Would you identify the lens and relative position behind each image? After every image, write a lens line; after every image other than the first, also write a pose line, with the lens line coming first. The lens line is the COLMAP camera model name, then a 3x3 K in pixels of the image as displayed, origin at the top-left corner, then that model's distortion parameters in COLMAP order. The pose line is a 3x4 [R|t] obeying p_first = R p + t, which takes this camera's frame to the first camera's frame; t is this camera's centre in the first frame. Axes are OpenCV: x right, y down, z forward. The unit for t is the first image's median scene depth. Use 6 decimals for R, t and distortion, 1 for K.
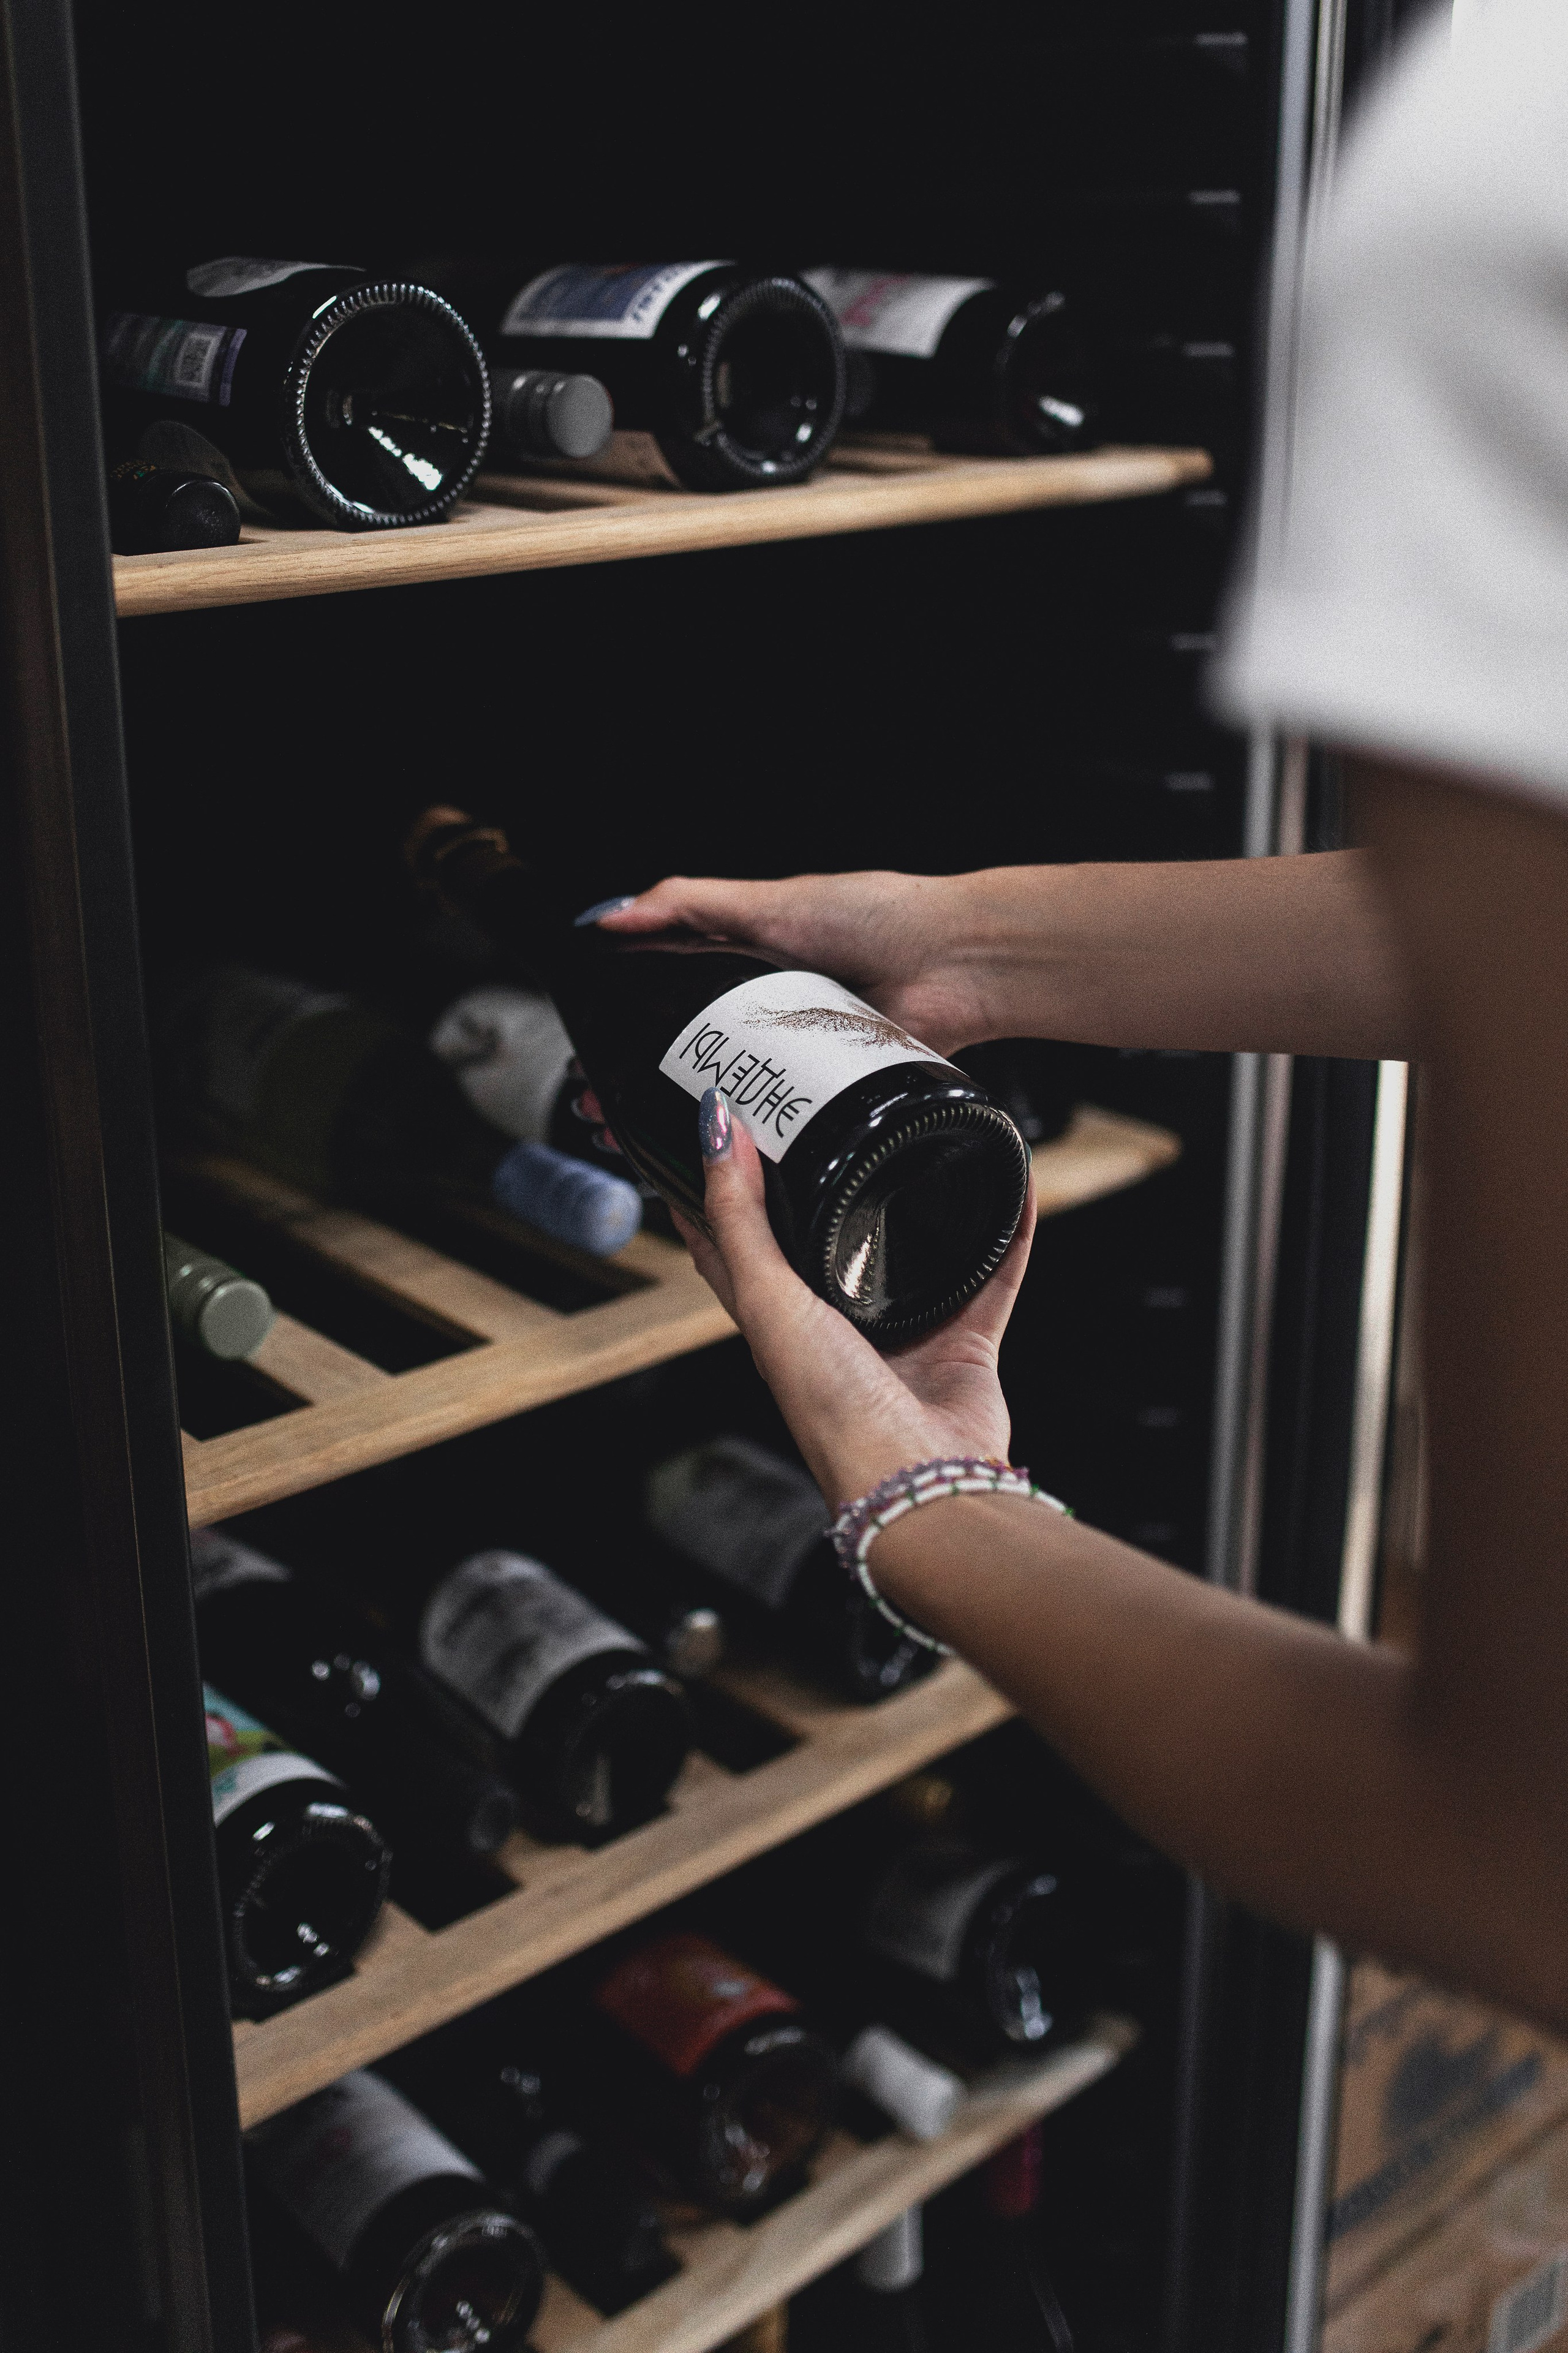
lens RADIAL K [[2719.6, 0, 777.5], [0, 2719.6, 1170.7], [0, 0, 1]] dist [-0.061299, 0.002734]
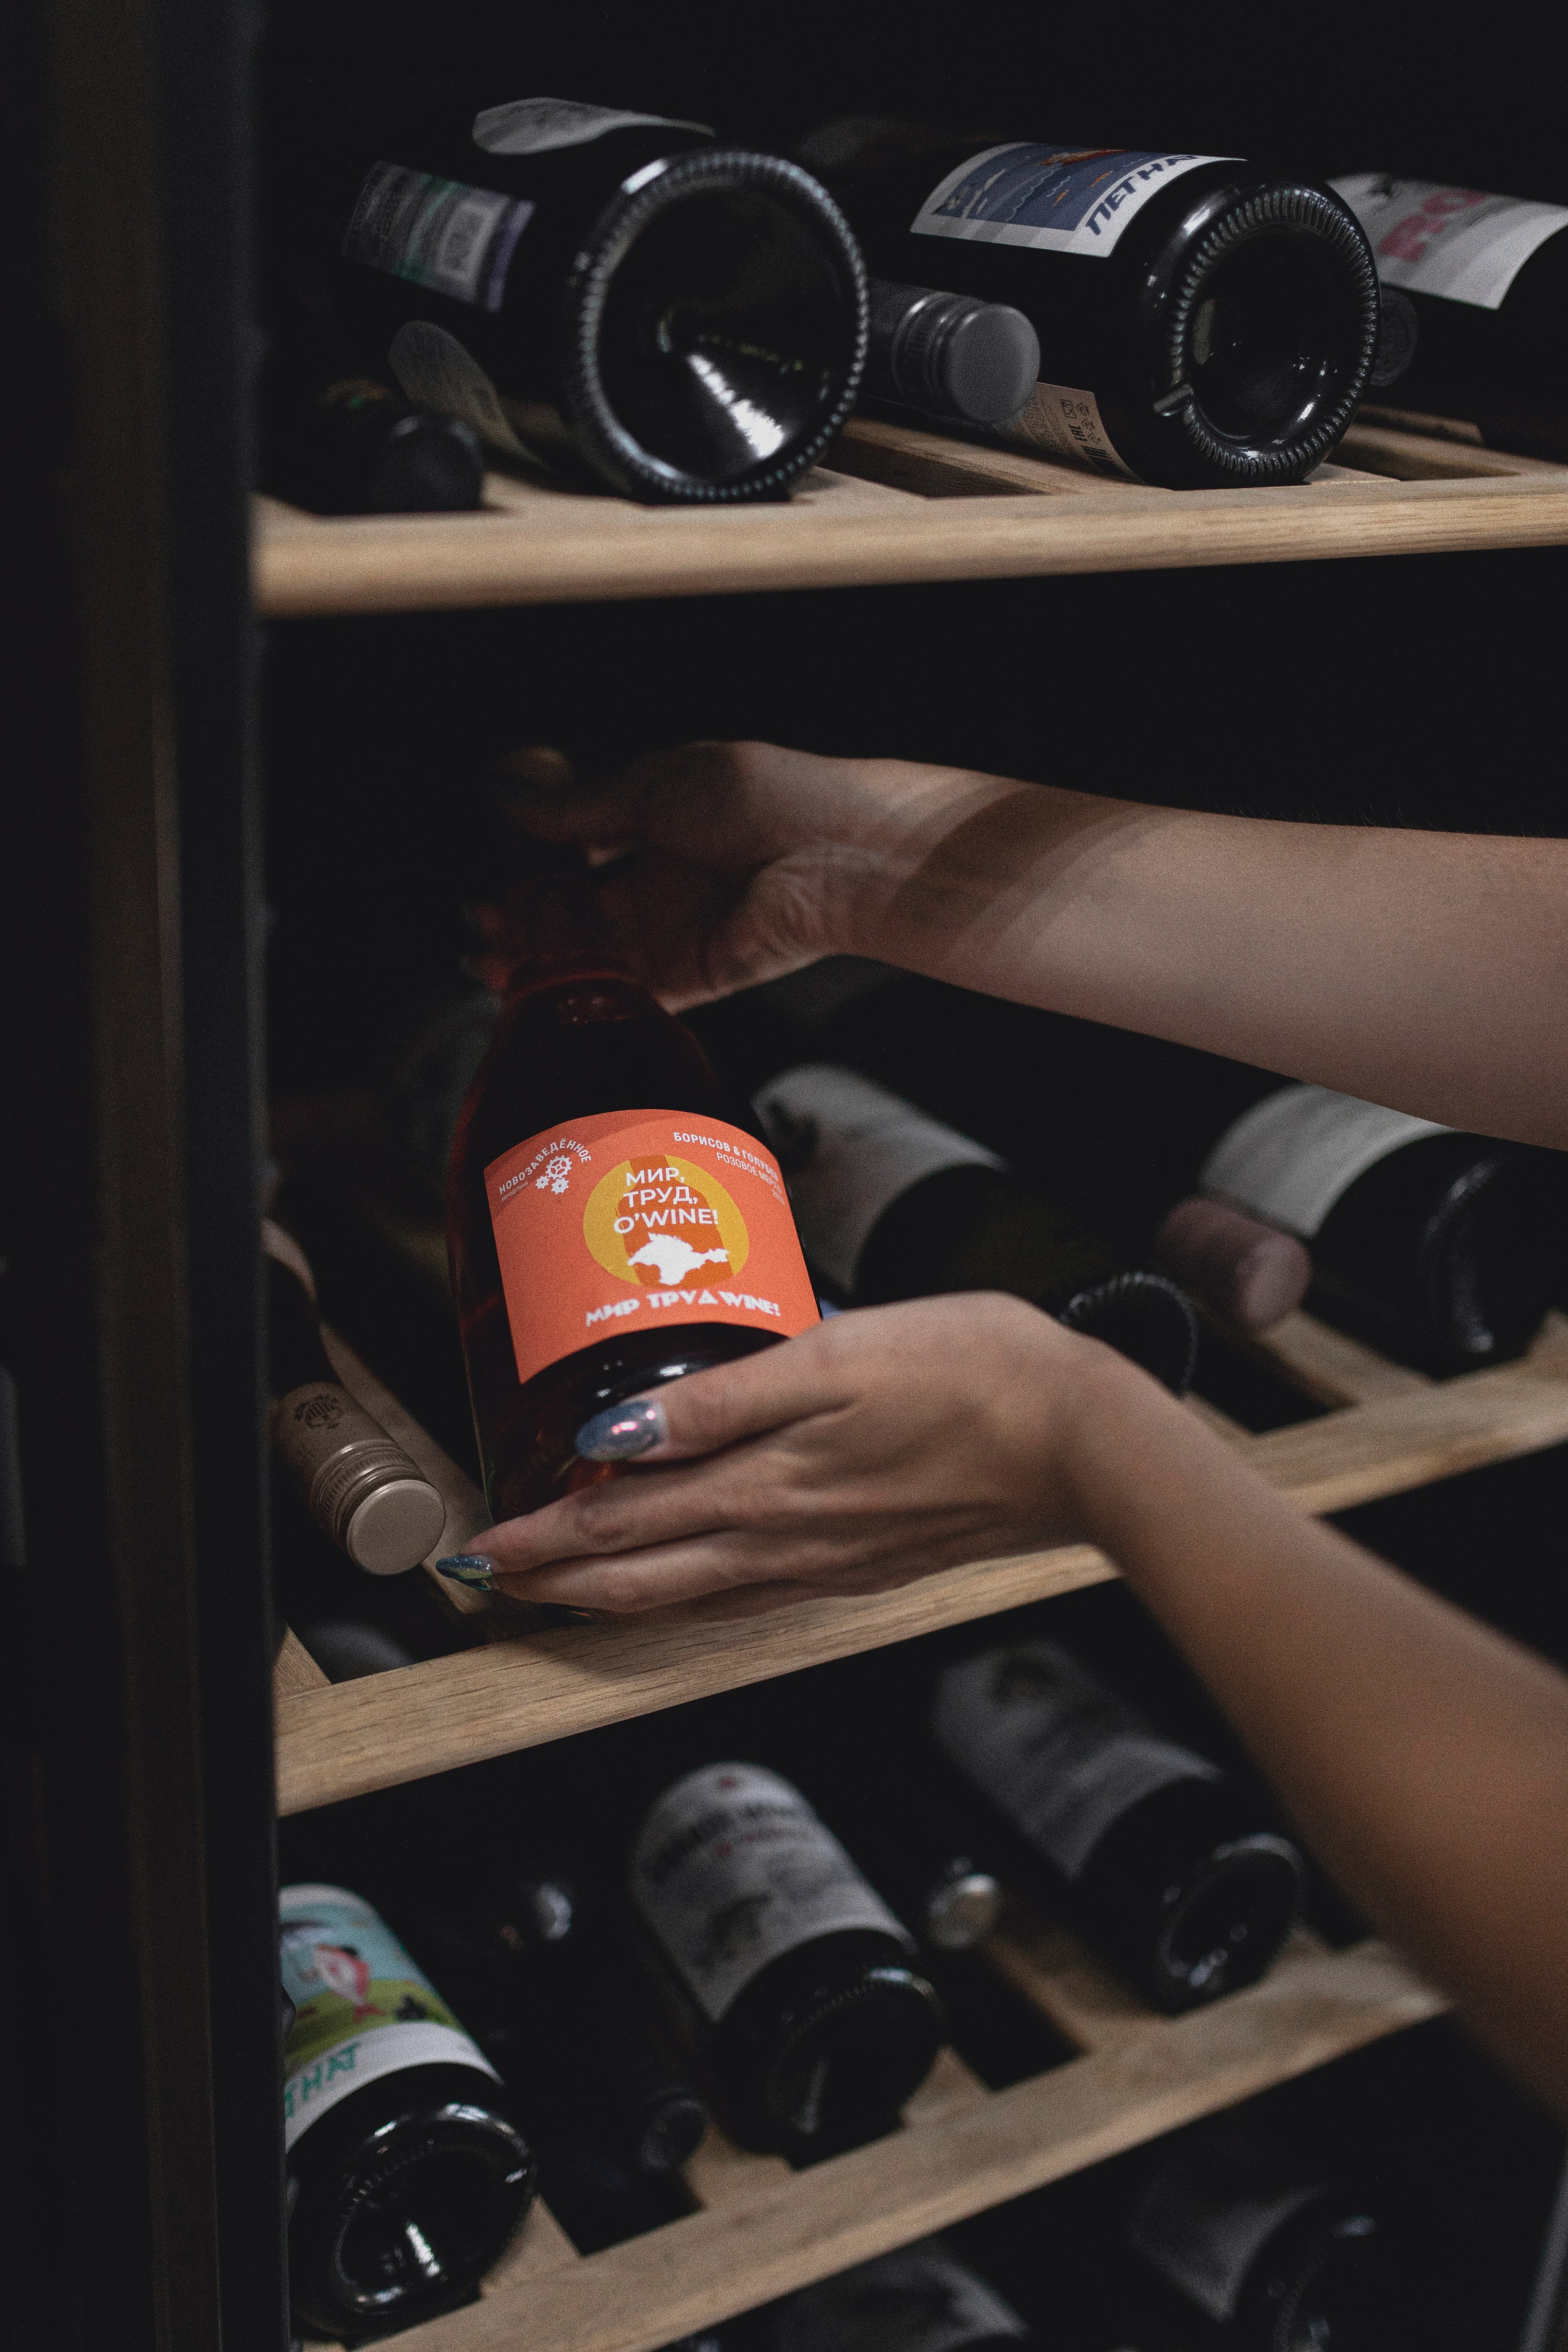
lens RADIAL K [[2504.3, 0, 796.5], [0, 2504.3, 1177.2], [0, 0, 1]] dist [-0.032693, 0.008453]
pose [[0.979868, 0.133171, -0.148741, 0.002224], [-0.121774, 0.989055, 0.083311, -0.113734], [0.158208, -0.063521, 0.985361, 0.326361]]
